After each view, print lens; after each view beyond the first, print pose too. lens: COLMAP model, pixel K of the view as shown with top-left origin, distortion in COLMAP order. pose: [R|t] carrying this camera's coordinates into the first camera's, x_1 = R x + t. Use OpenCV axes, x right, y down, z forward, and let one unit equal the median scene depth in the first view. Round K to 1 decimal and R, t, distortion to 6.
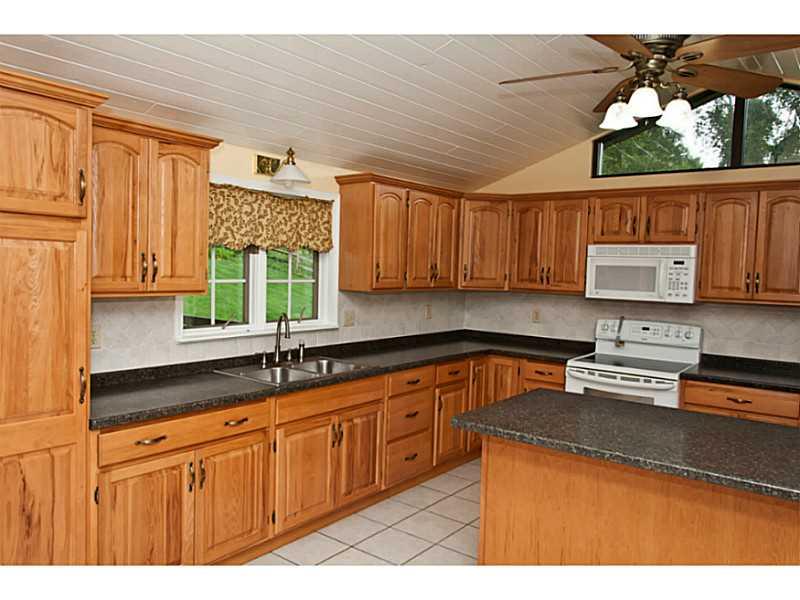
lens RADIAL K [[607.3, 0, 403.7], [0, 607.3, 299.2], [0, 0, 1]] dist [0.010171, -0.005711]
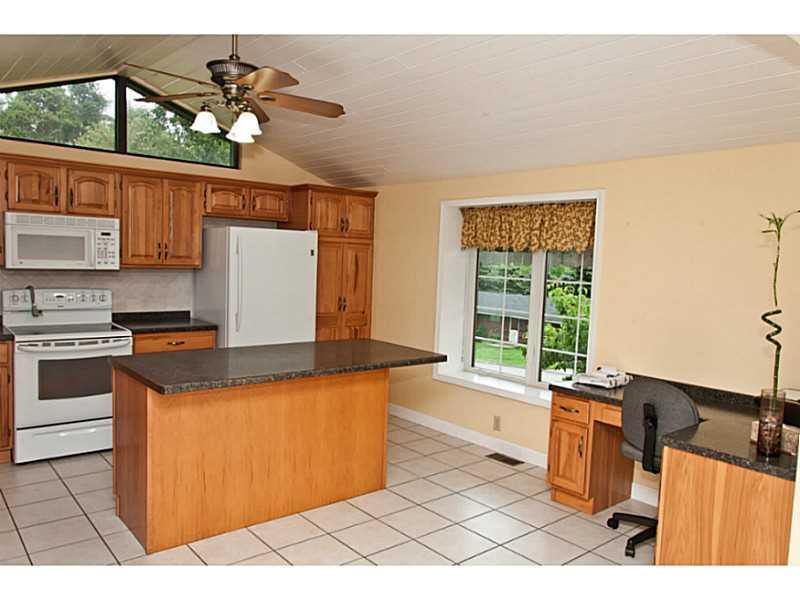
lens RADIAL K [[607.3, 0, 403.5], [0, 607.3, 302.4], [0, 0, 1]] dist [0.010171, -0.005711]
pose [[0.237426, -0.095616, 0.966688, -0.502170], [0.020962, 0.995417, 0.093309, -0.027025], [-0.971179, -0.001891, 0.238342, 0.194484]]
